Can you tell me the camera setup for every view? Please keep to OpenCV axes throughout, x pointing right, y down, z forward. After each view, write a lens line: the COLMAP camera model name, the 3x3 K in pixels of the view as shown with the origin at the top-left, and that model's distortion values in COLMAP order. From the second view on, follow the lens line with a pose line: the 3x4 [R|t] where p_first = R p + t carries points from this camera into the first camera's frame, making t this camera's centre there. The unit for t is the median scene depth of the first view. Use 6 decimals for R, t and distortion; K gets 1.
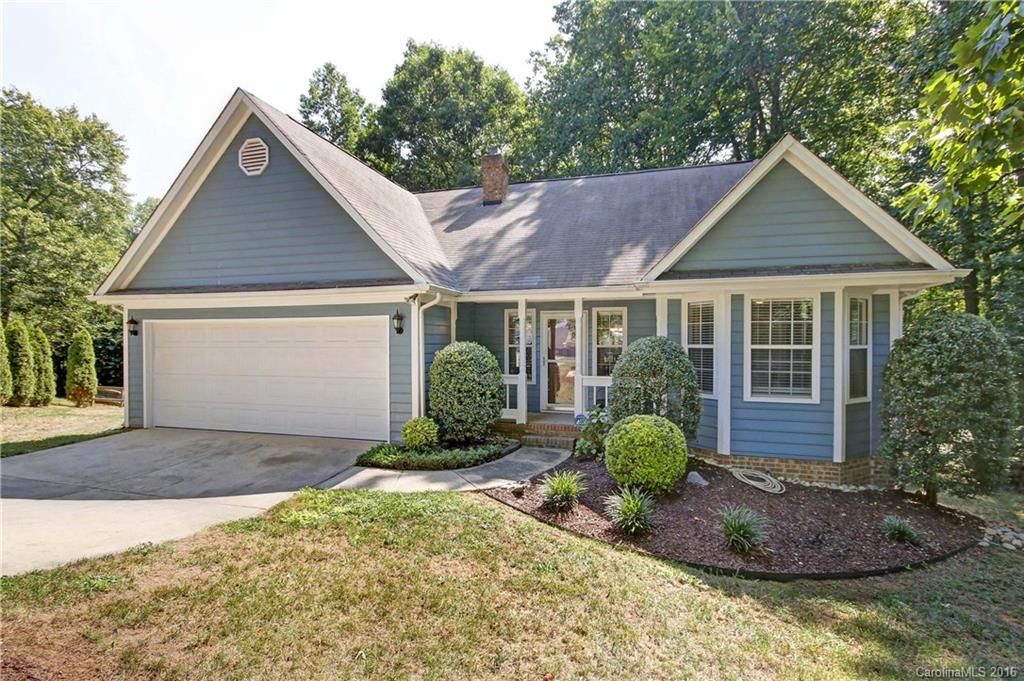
lens RADIAL K [[534.4, 0, 533.4], [0, 534.4, 345.3], [0, 0, 1]] dist [0.002820, 0.000492]
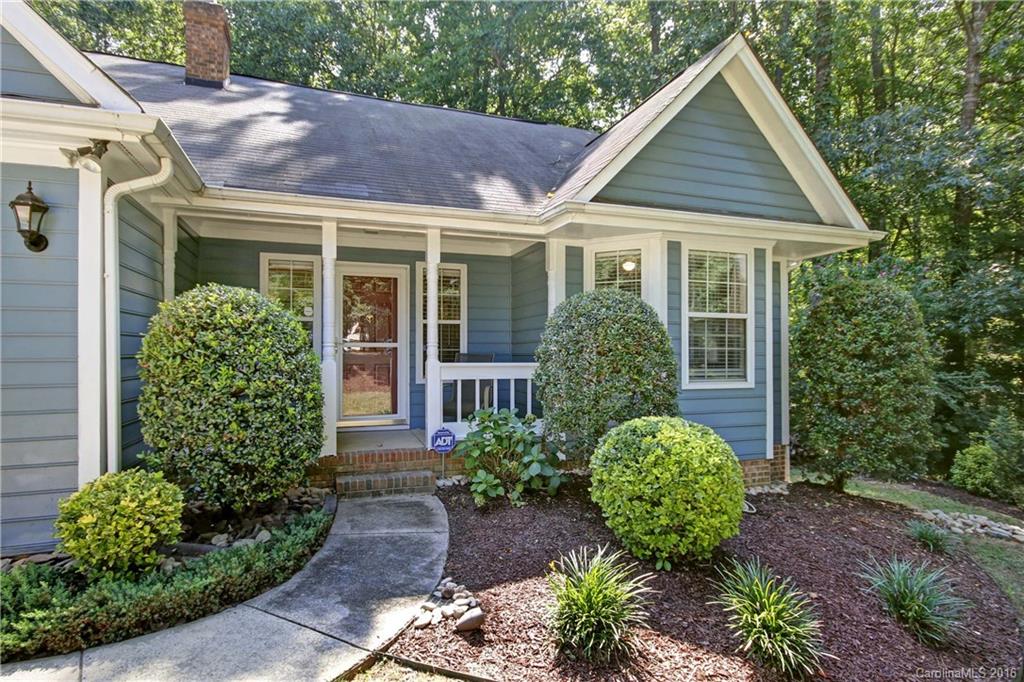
lens RADIAL K [[534.4, 0, 533.4], [0, 534.4, 345.8], [0, 0, 1]] dist [0.002820, 0.000492]
pose [[0.827803, -0.001734, 0.561016, -0.180167], [0.009194, 0.999903, -0.010476, 0.052207], [-0.560943, 0.013830, 0.827739, 0.523676]]
